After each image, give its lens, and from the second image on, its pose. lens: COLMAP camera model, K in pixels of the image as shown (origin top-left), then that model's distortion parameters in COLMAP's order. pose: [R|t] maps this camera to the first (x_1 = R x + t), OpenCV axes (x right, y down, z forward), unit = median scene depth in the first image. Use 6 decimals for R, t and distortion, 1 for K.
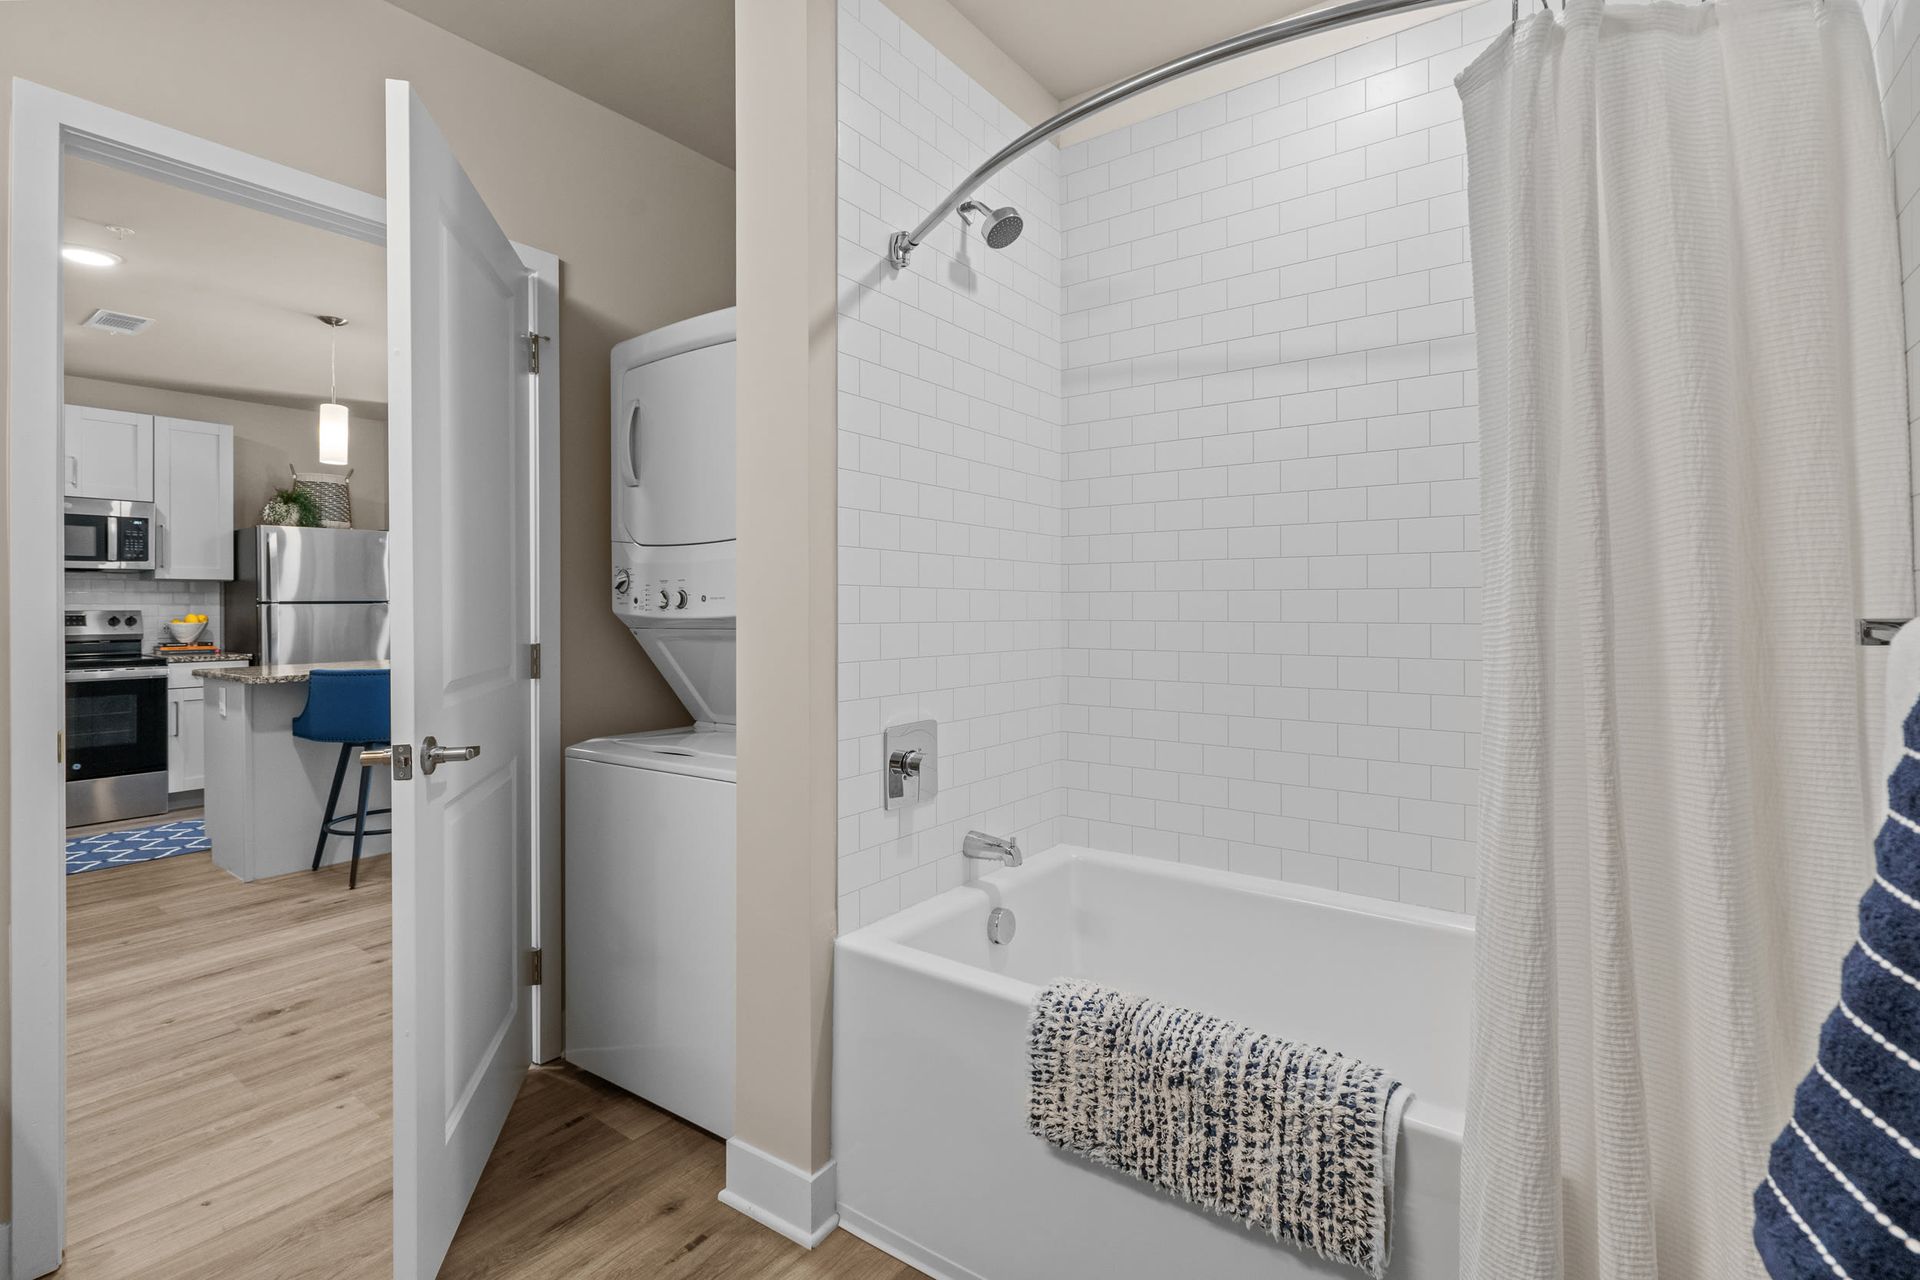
lens RADIAL K [[877.8, 0, 960.0], [0, 877.8, 640.0], [0, 0, 1]] dist [-0.000324, -0.000074]
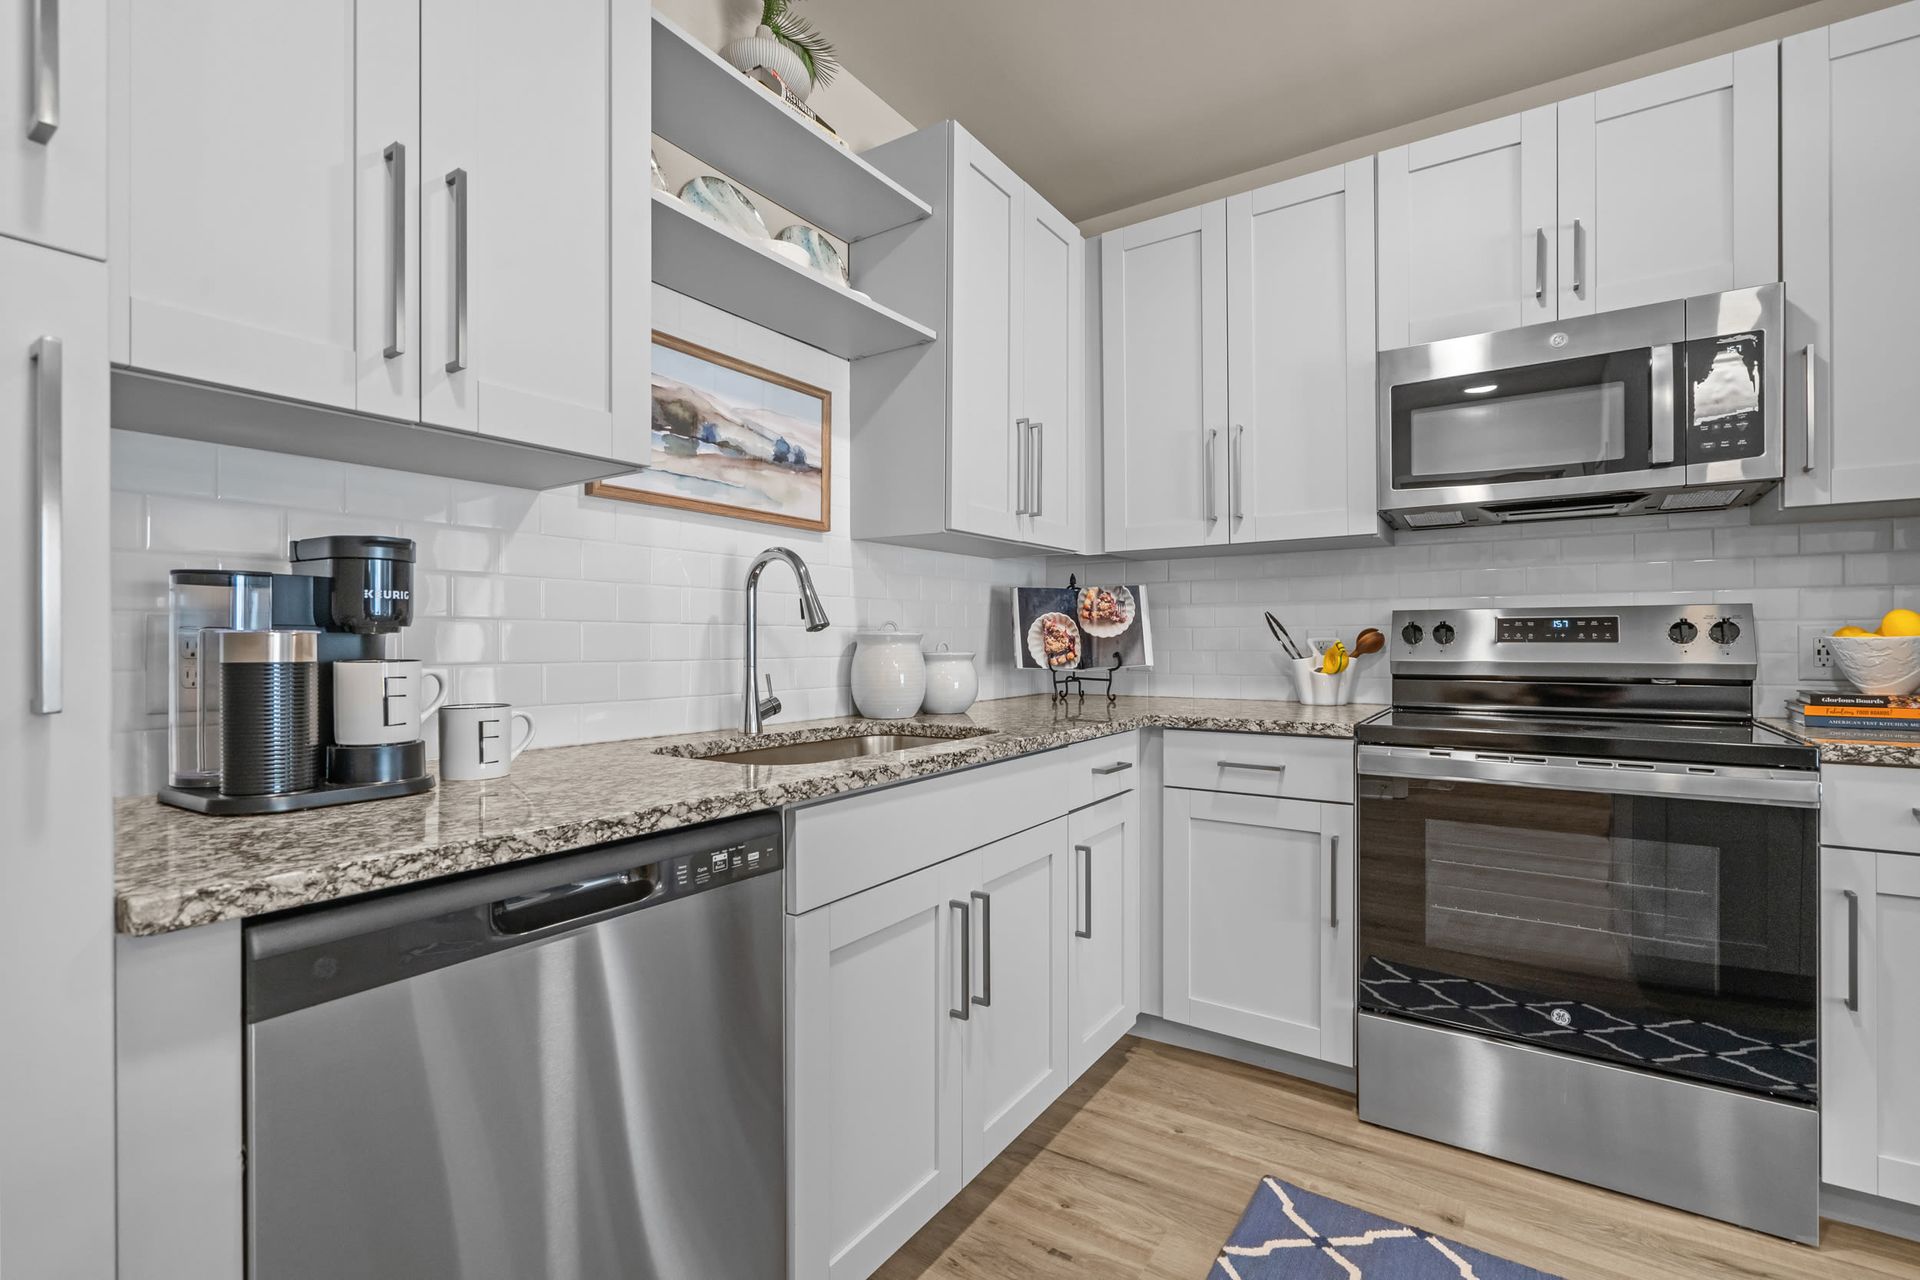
lens RADIAL K [[877.8, 0, 960.0], [0, 877.8, 640.0], [0, 0, 1]] dist [-0.000324, -0.000074]
pose [[0.039698, -0.011727, -0.999143, -0.586678], [-0.011646, 0.999858, -0.012198, -0.009723], [0.999144, 0.012121, 0.039556, 0.663523]]
